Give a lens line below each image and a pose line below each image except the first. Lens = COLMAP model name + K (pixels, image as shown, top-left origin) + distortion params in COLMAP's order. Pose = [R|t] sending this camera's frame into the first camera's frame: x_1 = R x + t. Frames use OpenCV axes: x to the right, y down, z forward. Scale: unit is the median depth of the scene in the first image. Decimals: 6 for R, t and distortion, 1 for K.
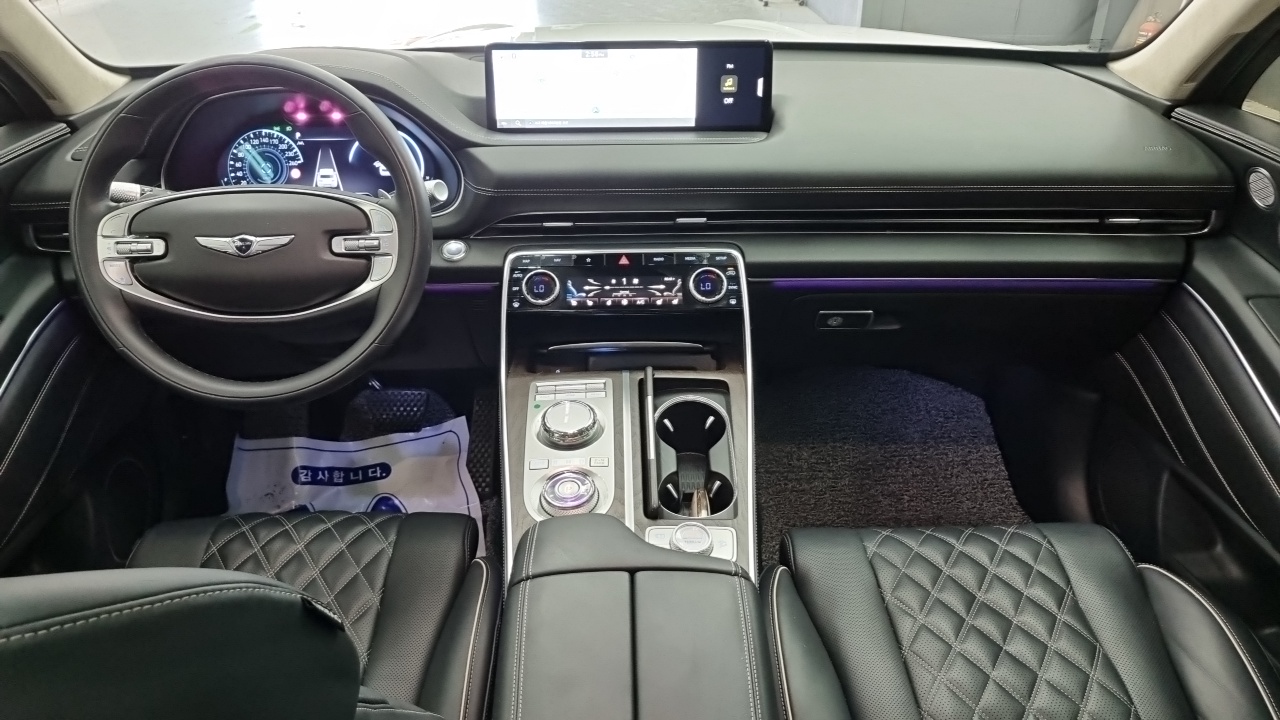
lens RADIAL K [[979.6, 0, 634.1], [0, 979.6, 368.0], [0, 0, 1]] dist [0.030913, -0.017123]
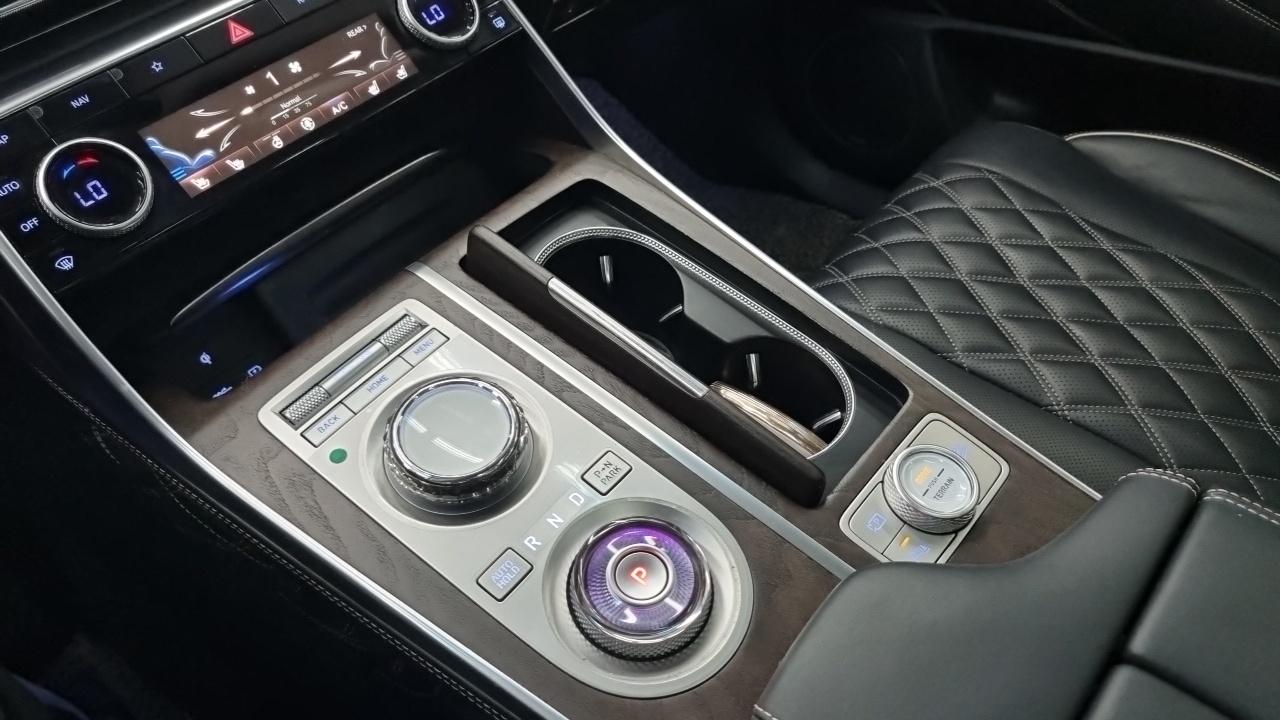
lens RADIAL K [[979.6, 0, 628.8], [0, 979.6, 357.9], [0, 0, 1]] dist [0.030913, -0.017123]
pose [[0.648732, -0.559413, 0.515950, -0.189453], [0.411036, 0.828143, 0.381088, -0.087697], [-0.640466, -0.035150, 0.767182, 0.587889]]
